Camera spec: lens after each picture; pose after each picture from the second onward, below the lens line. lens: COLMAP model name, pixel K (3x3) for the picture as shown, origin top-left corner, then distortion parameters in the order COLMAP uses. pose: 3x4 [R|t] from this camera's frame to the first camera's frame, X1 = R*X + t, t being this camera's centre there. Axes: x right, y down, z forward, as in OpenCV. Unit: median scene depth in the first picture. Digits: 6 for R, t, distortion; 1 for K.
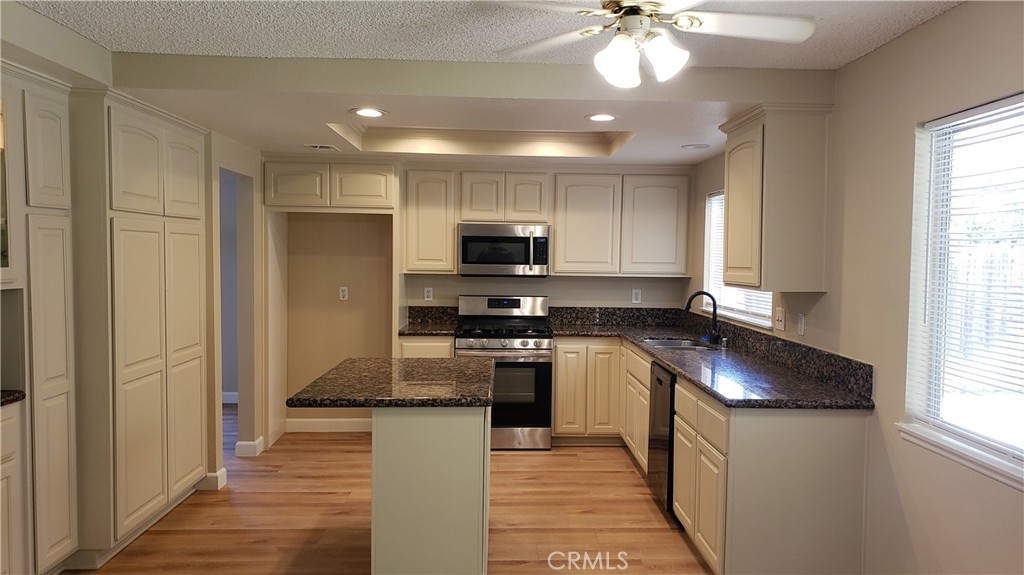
lens RADIAL K [[779.1, 0, 512.0], [0, 779.1, 287.5], [0, 0, 1]] dist [0.005667, -0.005458]
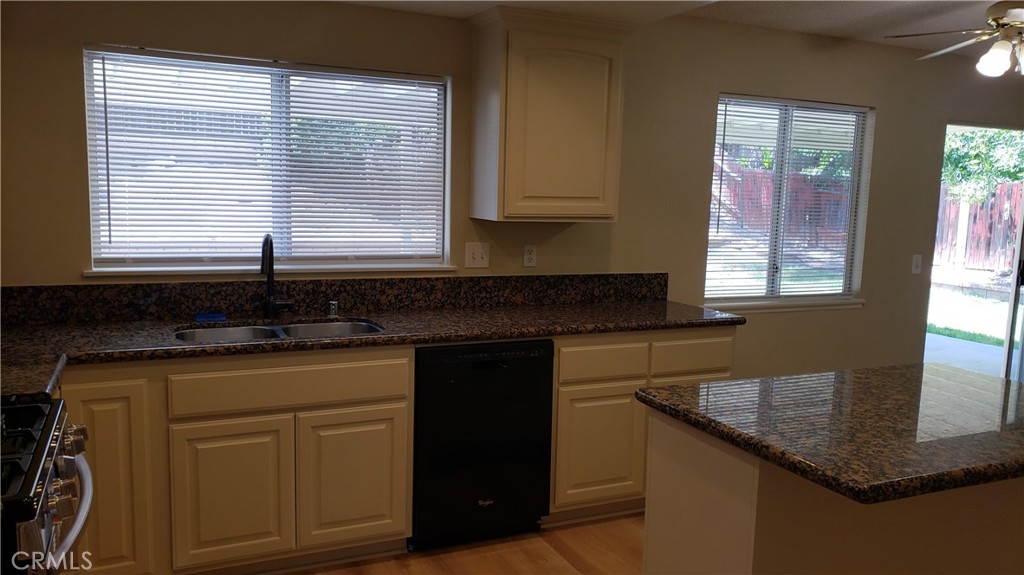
lens RADIAL K [[796.0, 0, 533.2], [0, 796.0, 286.6], [0, 0, 1]] dist [0.071090, 0.000245]
pose [[-0.410083, -0.131097, 0.902577, -0.345012], [0.006130, 0.989197, 0.146463, -0.038941], [-0.912028, 0.065595, -0.404849, 0.943762]]
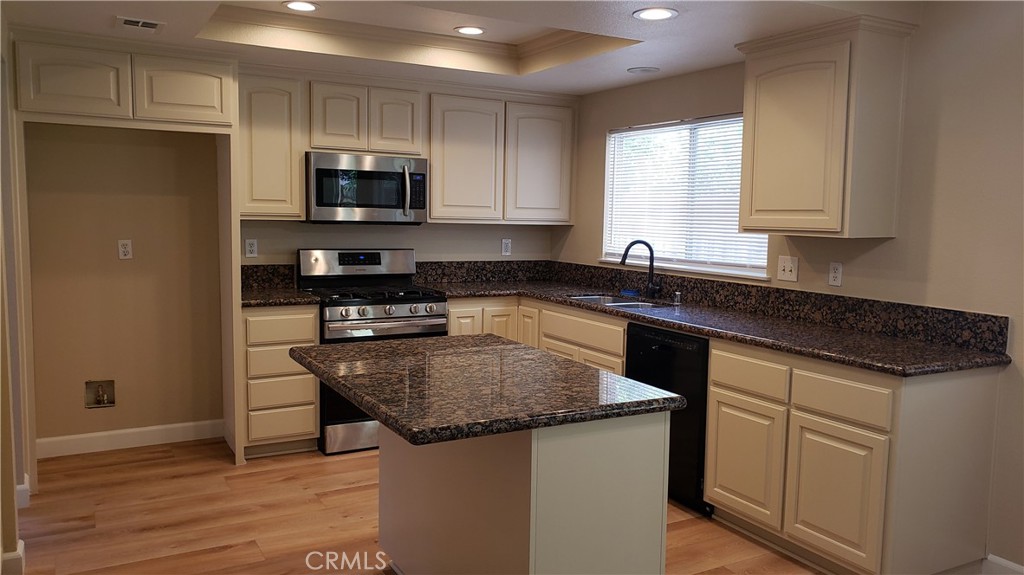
lens RADIAL K [[799.5, 0, 512.0], [0, 799.5, 287.5], [0, 0, 1]] dist [-0.001845, 0.000849]
pose [[0.888094, -0.038378, 0.458057, -0.261568], [0.010465, 0.997938, 0.063320, 0.000032], [-0.459543, -0.051441, 0.886664, 0.238311]]
